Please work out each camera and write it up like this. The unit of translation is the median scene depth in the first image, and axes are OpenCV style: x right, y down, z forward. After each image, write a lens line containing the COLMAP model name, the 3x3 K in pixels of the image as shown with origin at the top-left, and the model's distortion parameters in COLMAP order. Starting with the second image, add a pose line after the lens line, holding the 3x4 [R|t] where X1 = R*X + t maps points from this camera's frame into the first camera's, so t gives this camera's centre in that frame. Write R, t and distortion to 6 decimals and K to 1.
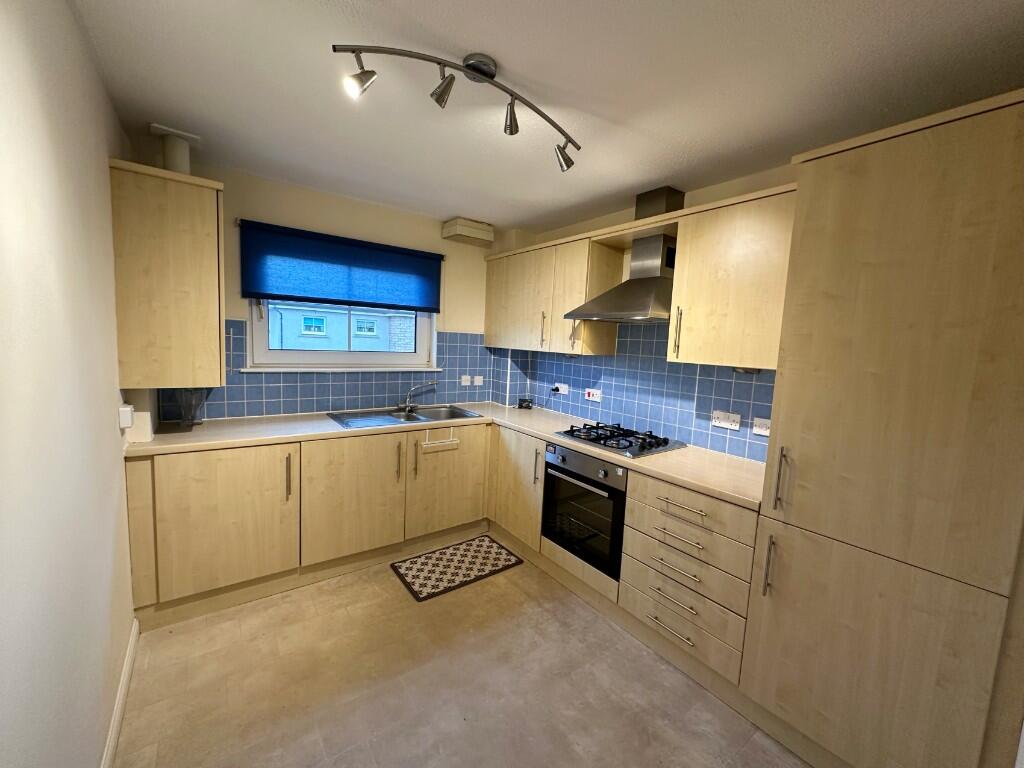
lens RADIAL K [[406.1, 0, 512.0], [0, 406.1, 384.0], [0, 0, 1]] dist [-0.007972, 0.000105]
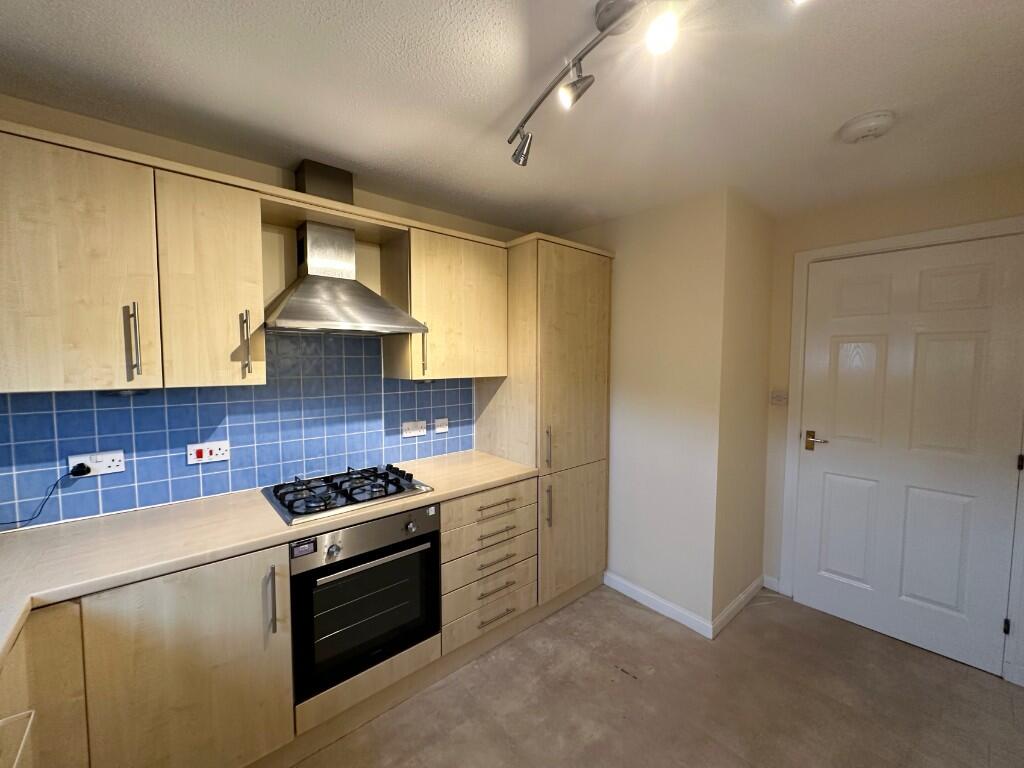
lens RADIAL K [[406.1, 0, 512.0], [0, 406.1, 384.0], [0, 0, 1]] dist [-0.007972, 0.000105]
pose [[-0.074994, -0.110096, 0.991088, -0.521029], [0.101034, 0.987933, 0.117391, -0.123277], [-0.992052, 0.108937, -0.062966, 0.777652]]
